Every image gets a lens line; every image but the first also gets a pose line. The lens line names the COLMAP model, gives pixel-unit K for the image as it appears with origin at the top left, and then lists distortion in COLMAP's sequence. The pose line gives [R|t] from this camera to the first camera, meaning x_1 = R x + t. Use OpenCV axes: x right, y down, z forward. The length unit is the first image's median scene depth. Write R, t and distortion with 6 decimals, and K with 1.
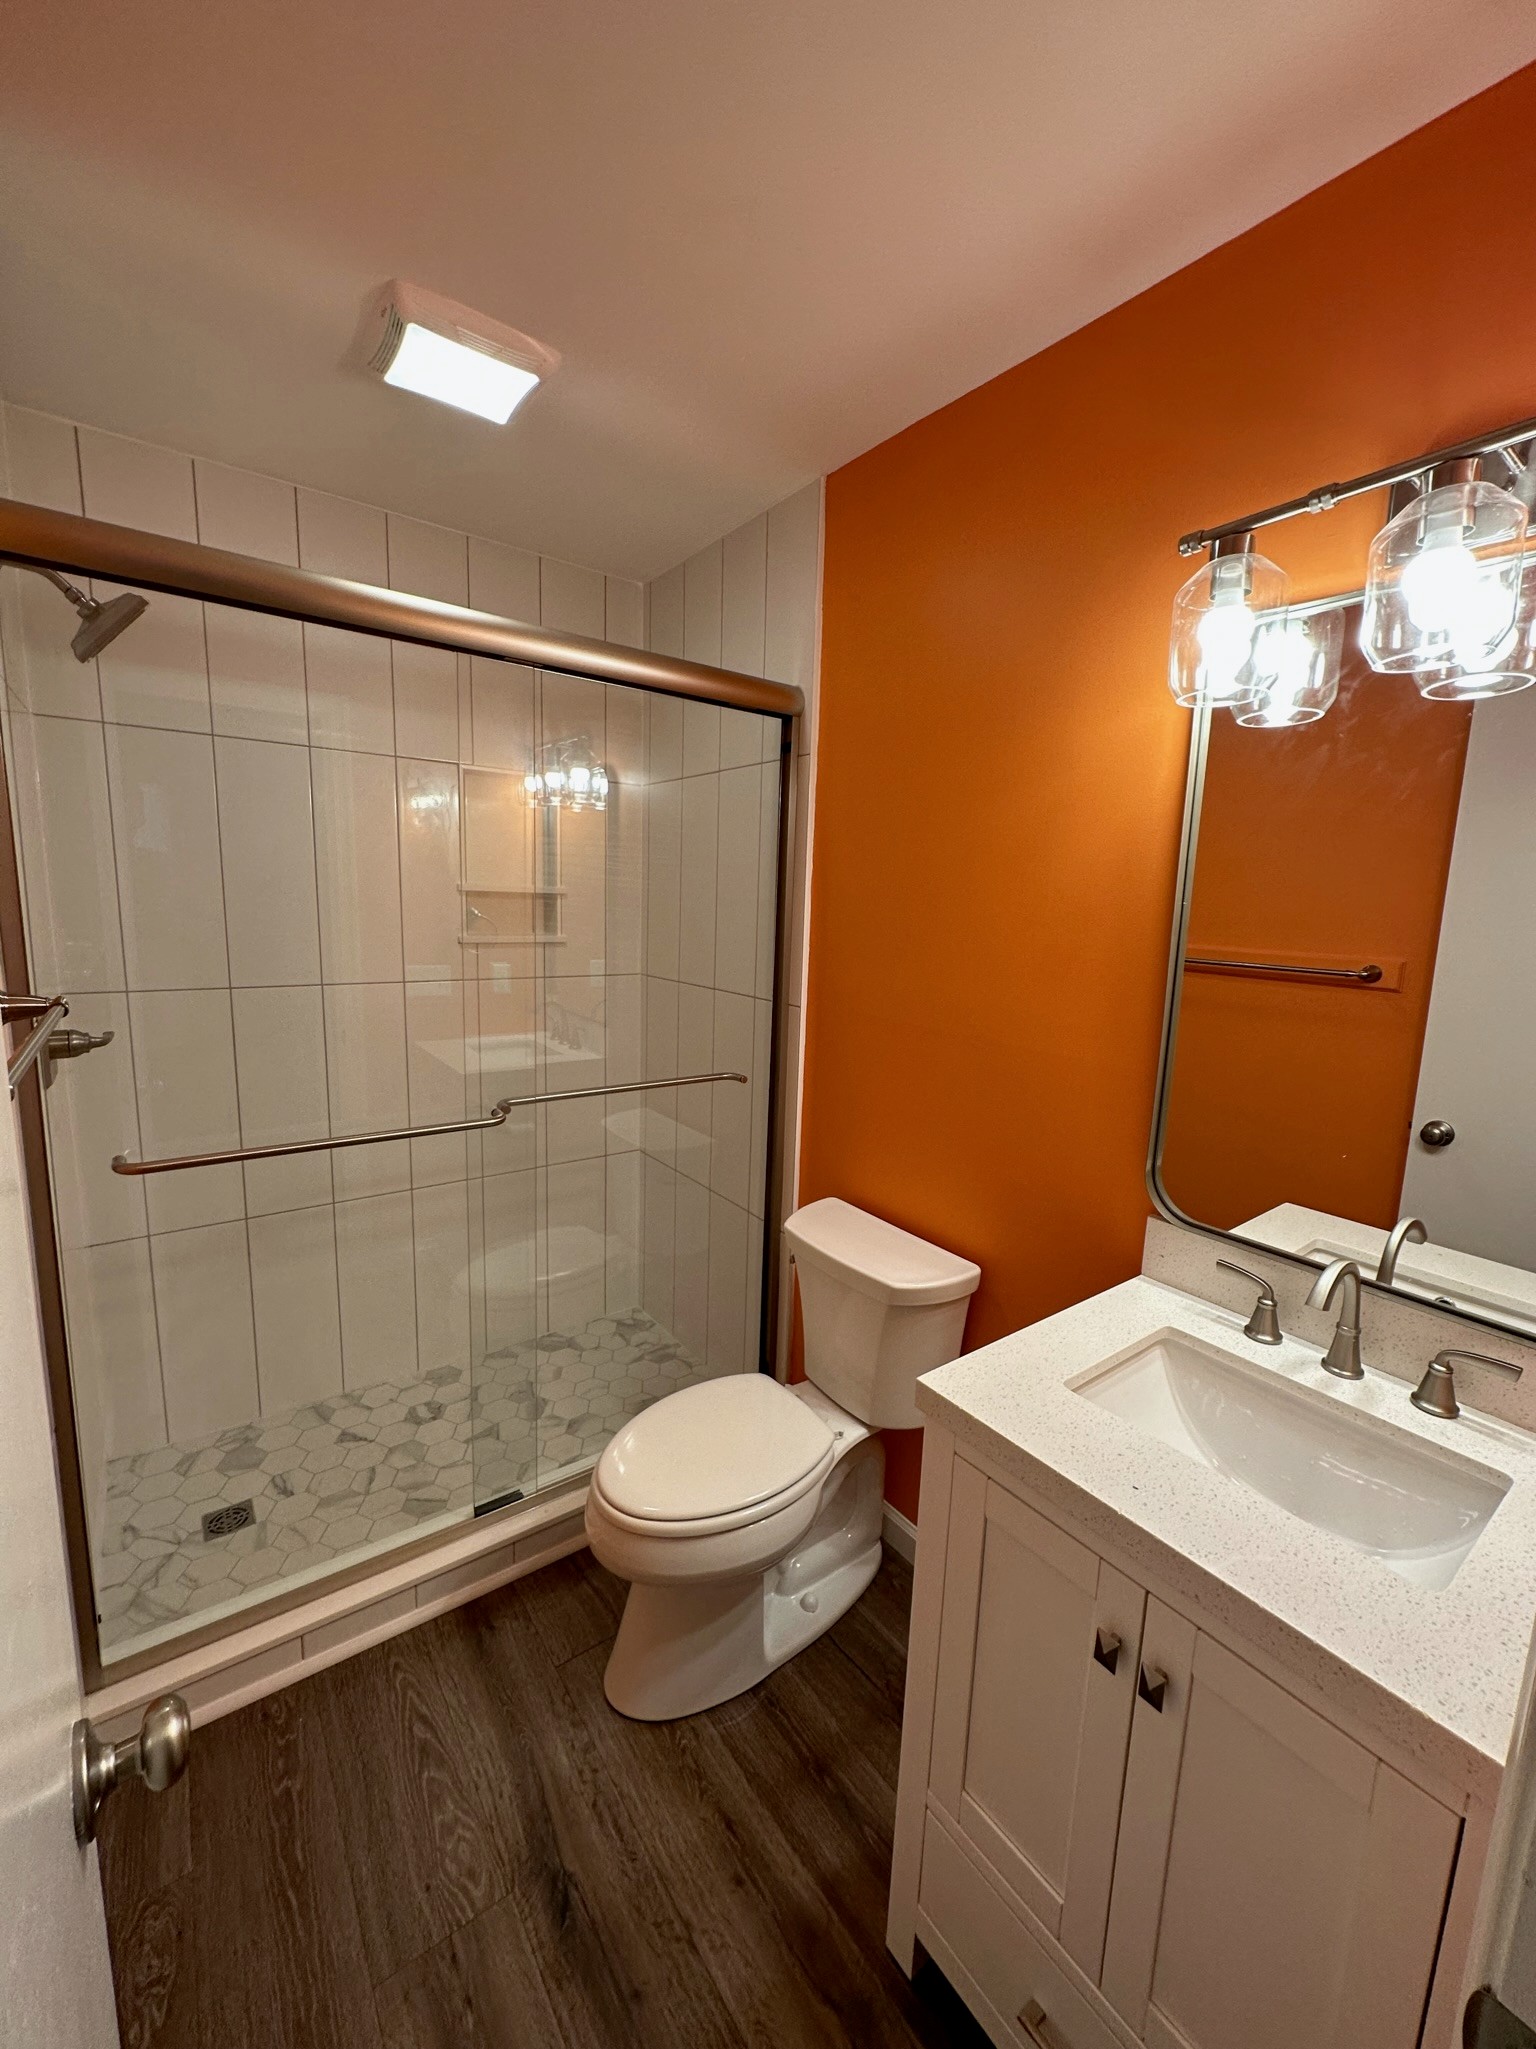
lens RADIAL K [[814.8, 0, 770.9], [0, 814.8, 1024.2], [0, 0, 1]] dist [-0.003687, 0.000435]
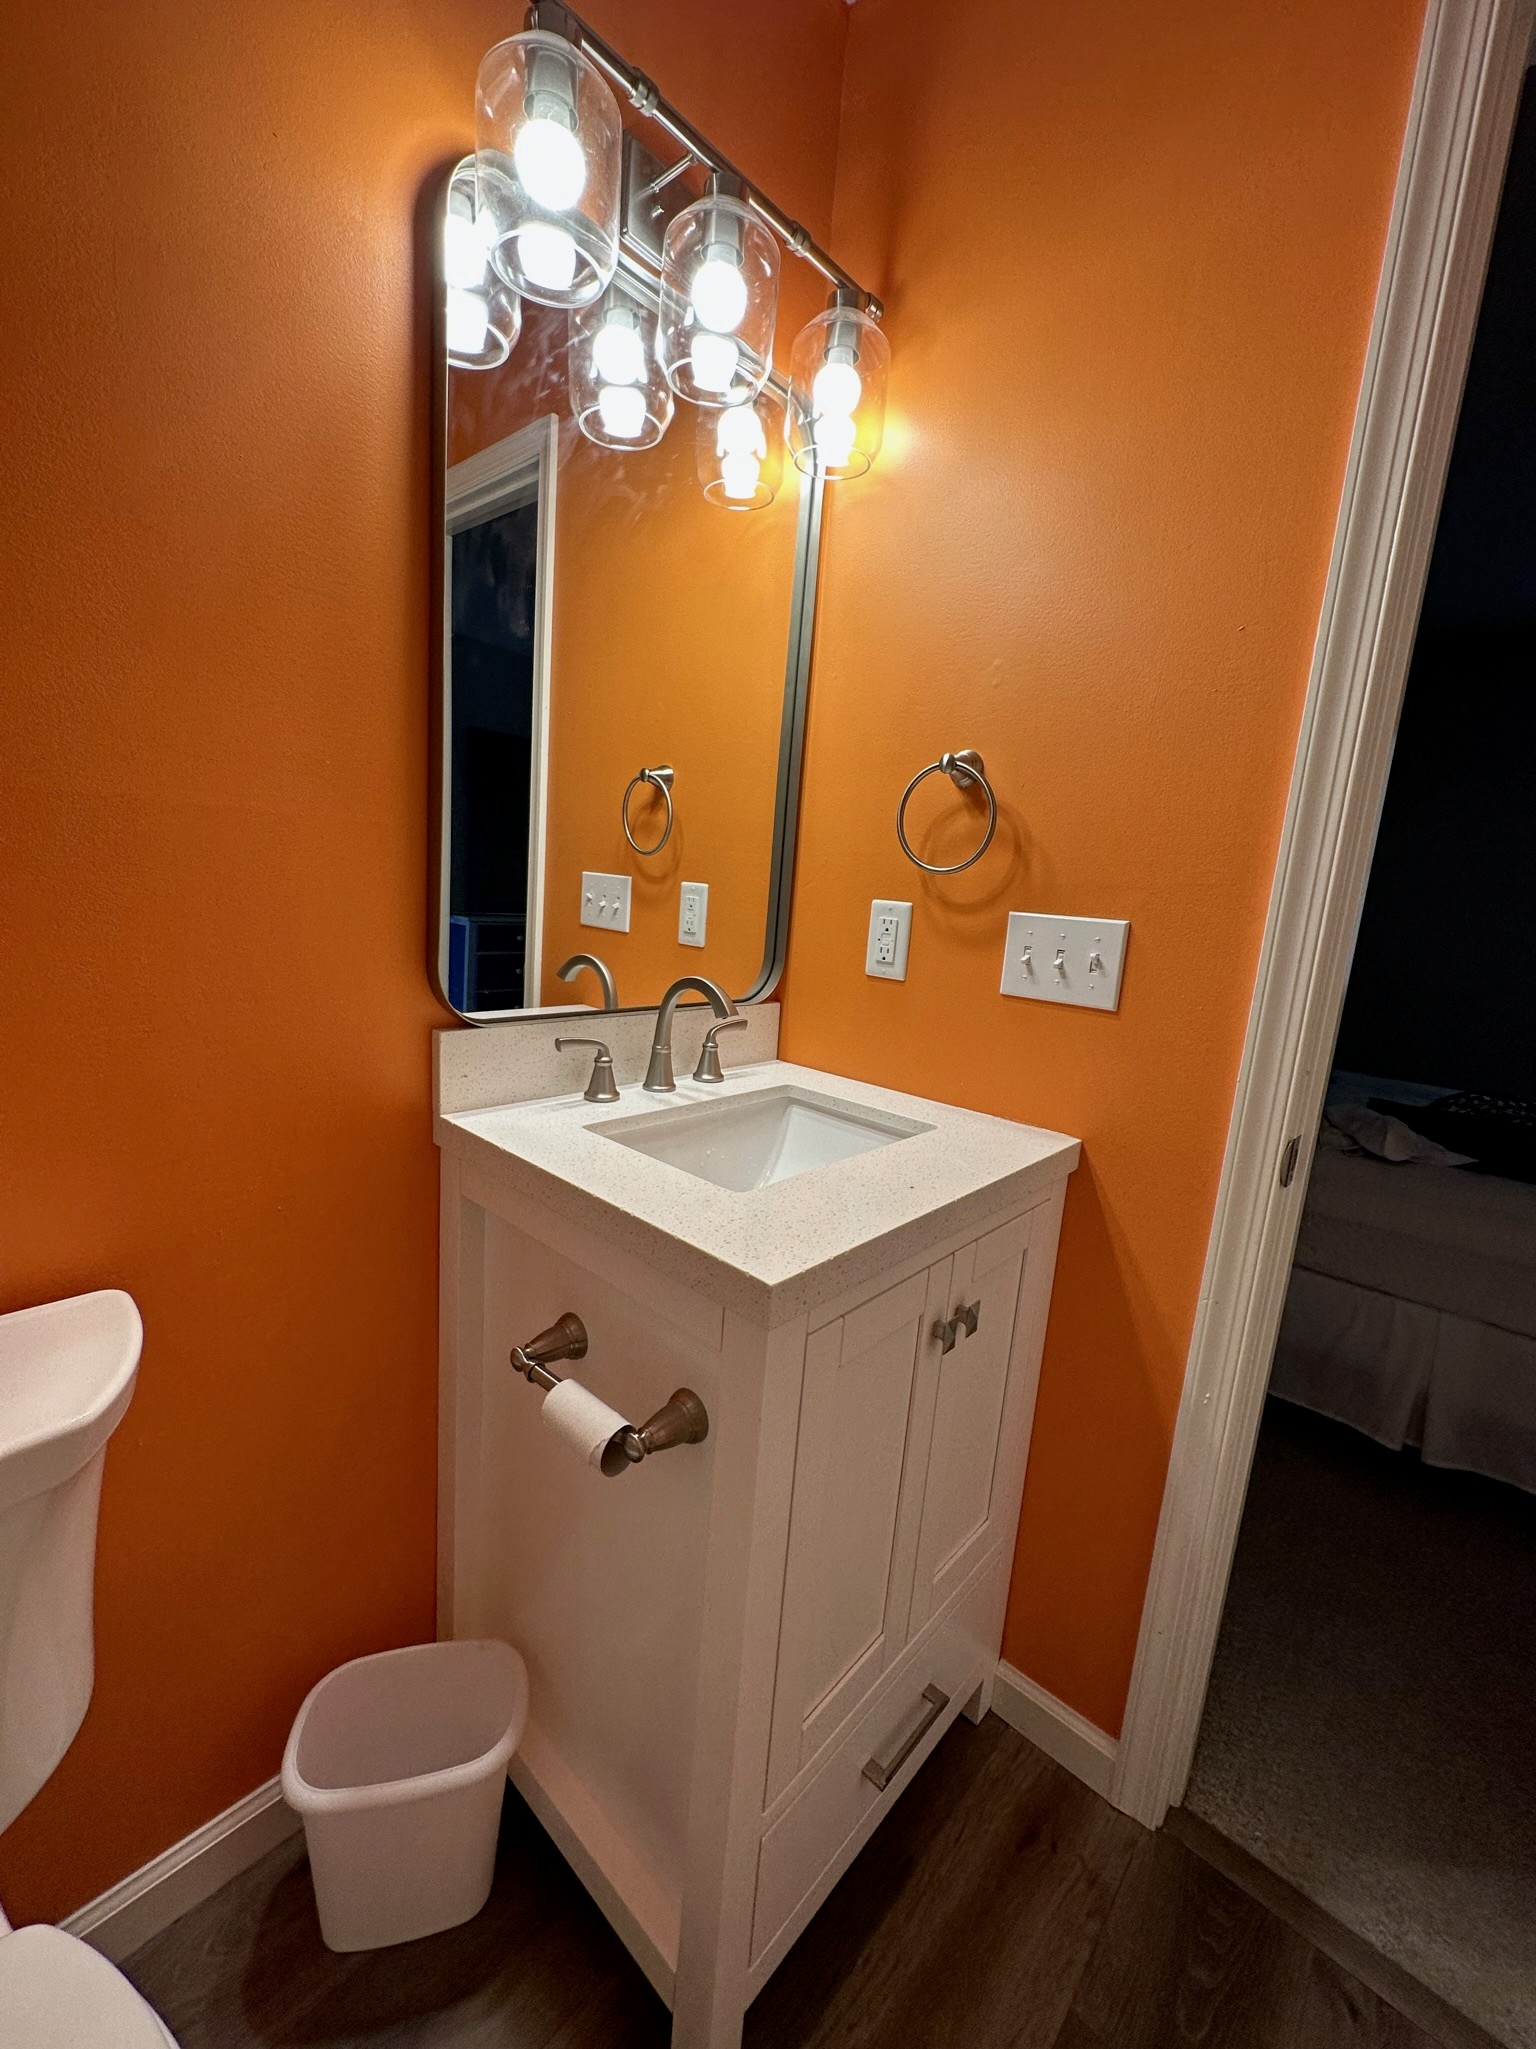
lens RADIAL K [[814.8, 0, 778.5], [0, 814.8, 1016.2], [0, 0, 1]] dist [-0.003687, 0.000435]
pose [[-0.203189, -0.204297, 0.957589, -0.272184], [0.066633, 0.972838, 0.221689, 0.084458], [-0.976870, 0.108852, -0.184057, 0.833622]]
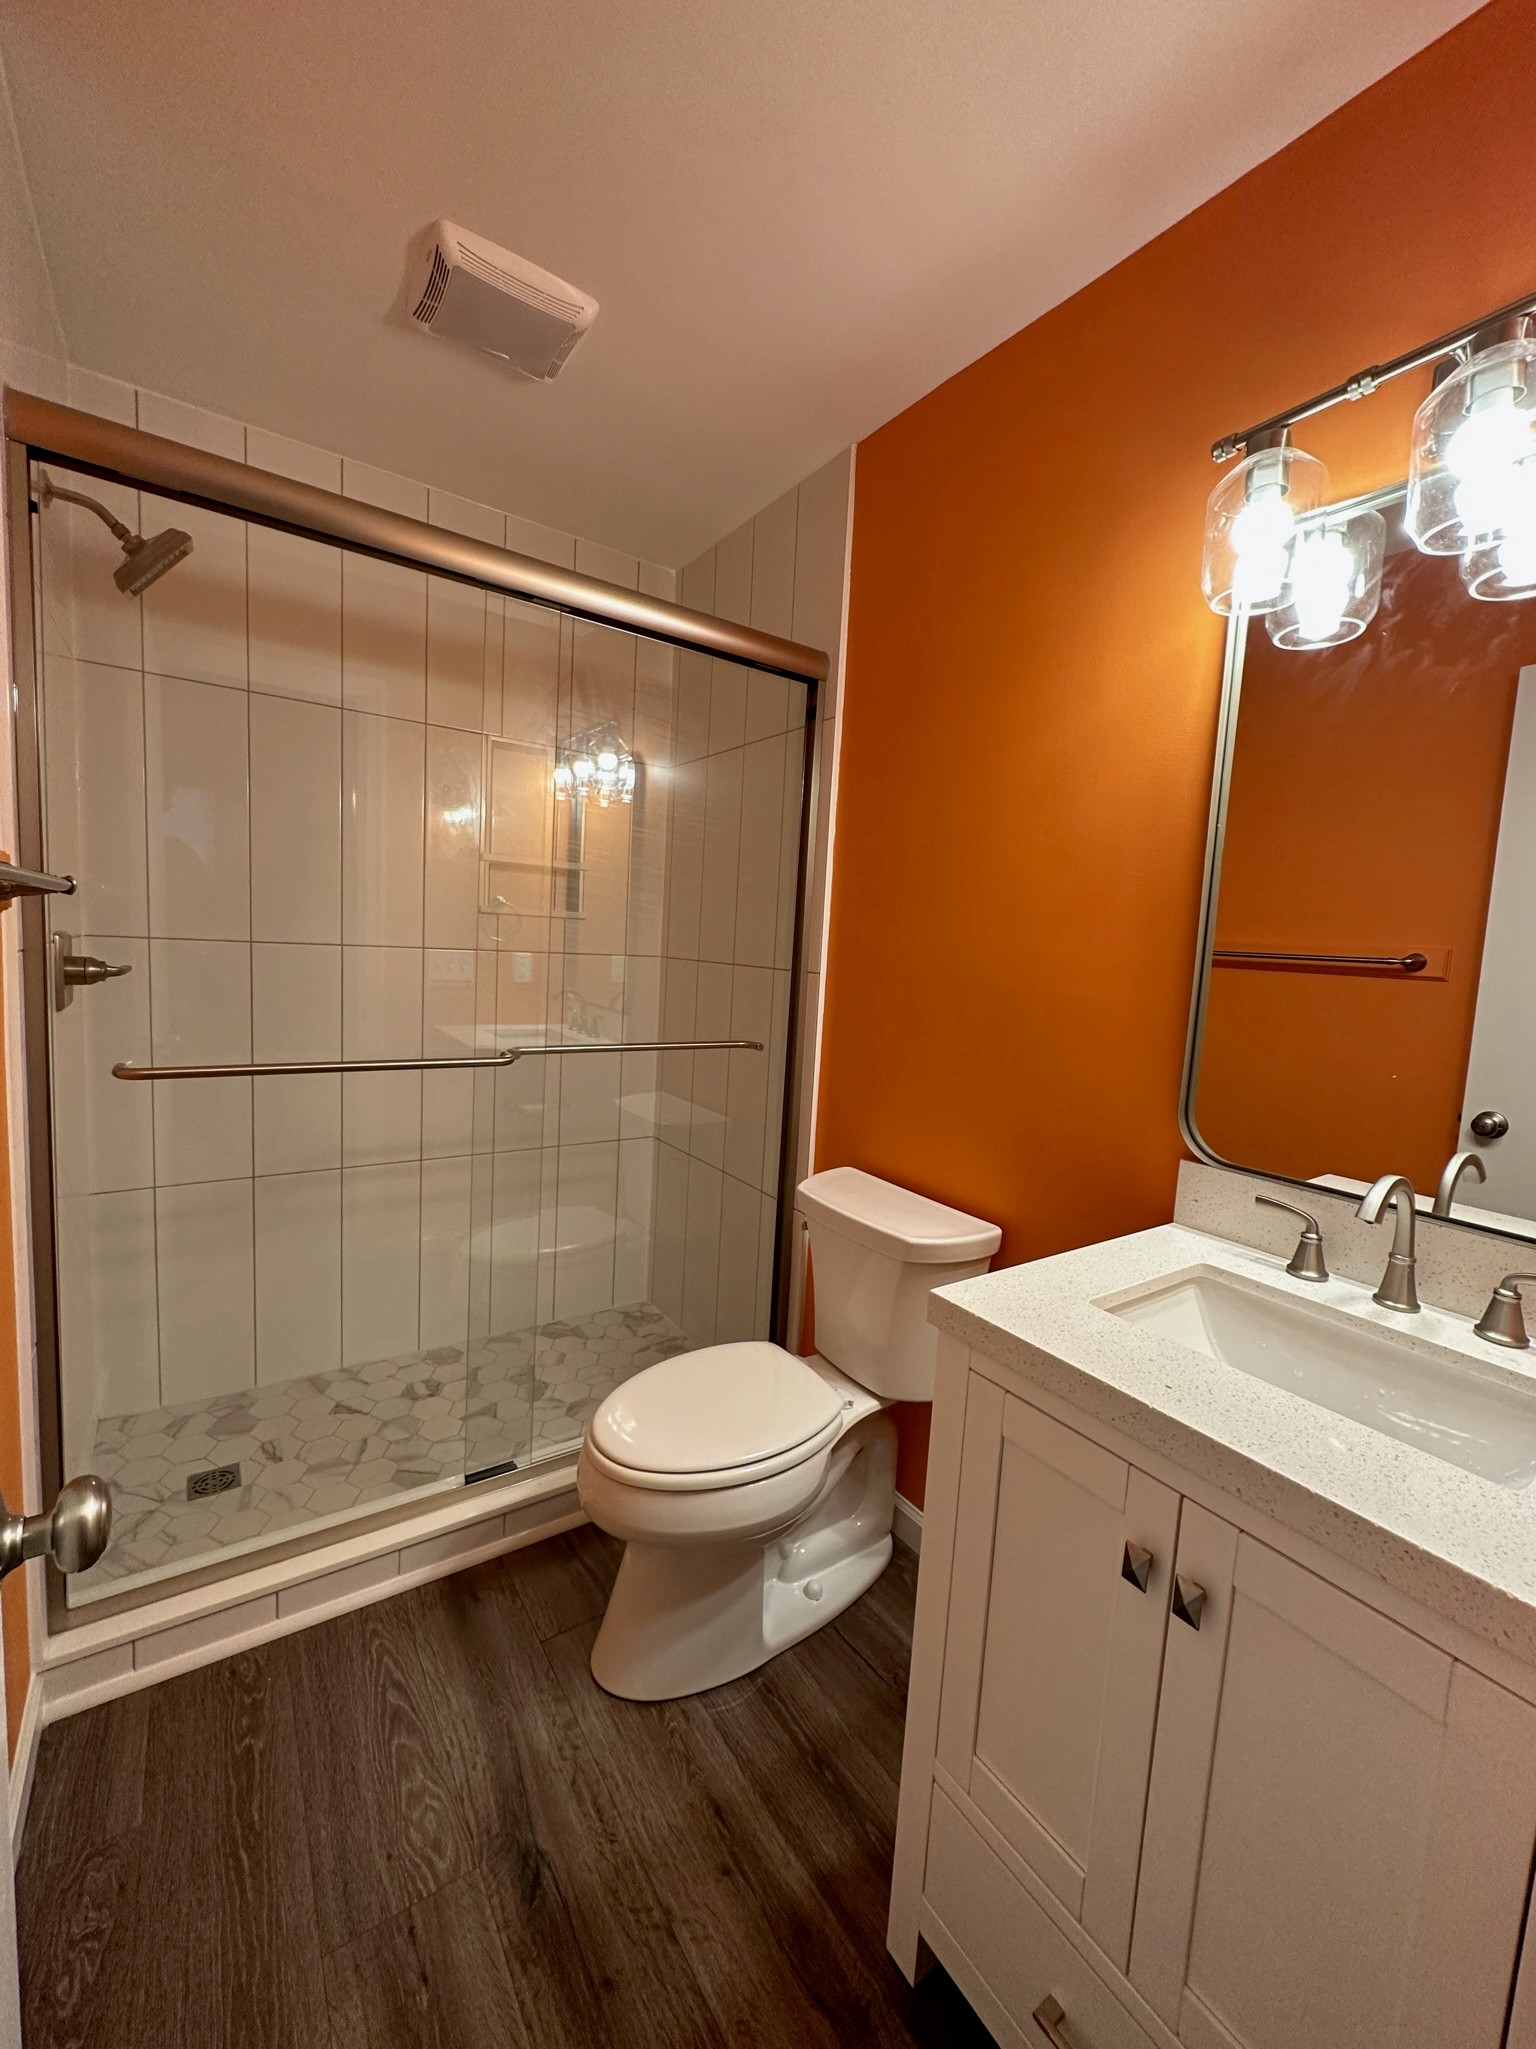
lens RADIAL K [[814.8, 0, 770.3], [0, 814.8, 1024.6], [0, 0, 1]] dist [-0.003687, 0.000435]
pose [[0.999196, 0.024905, -0.031429, 0.014030], [-0.026587, 0.998172, -0.054275, 0.142848], [0.030020, 0.055067, 0.998031, 0.036128]]
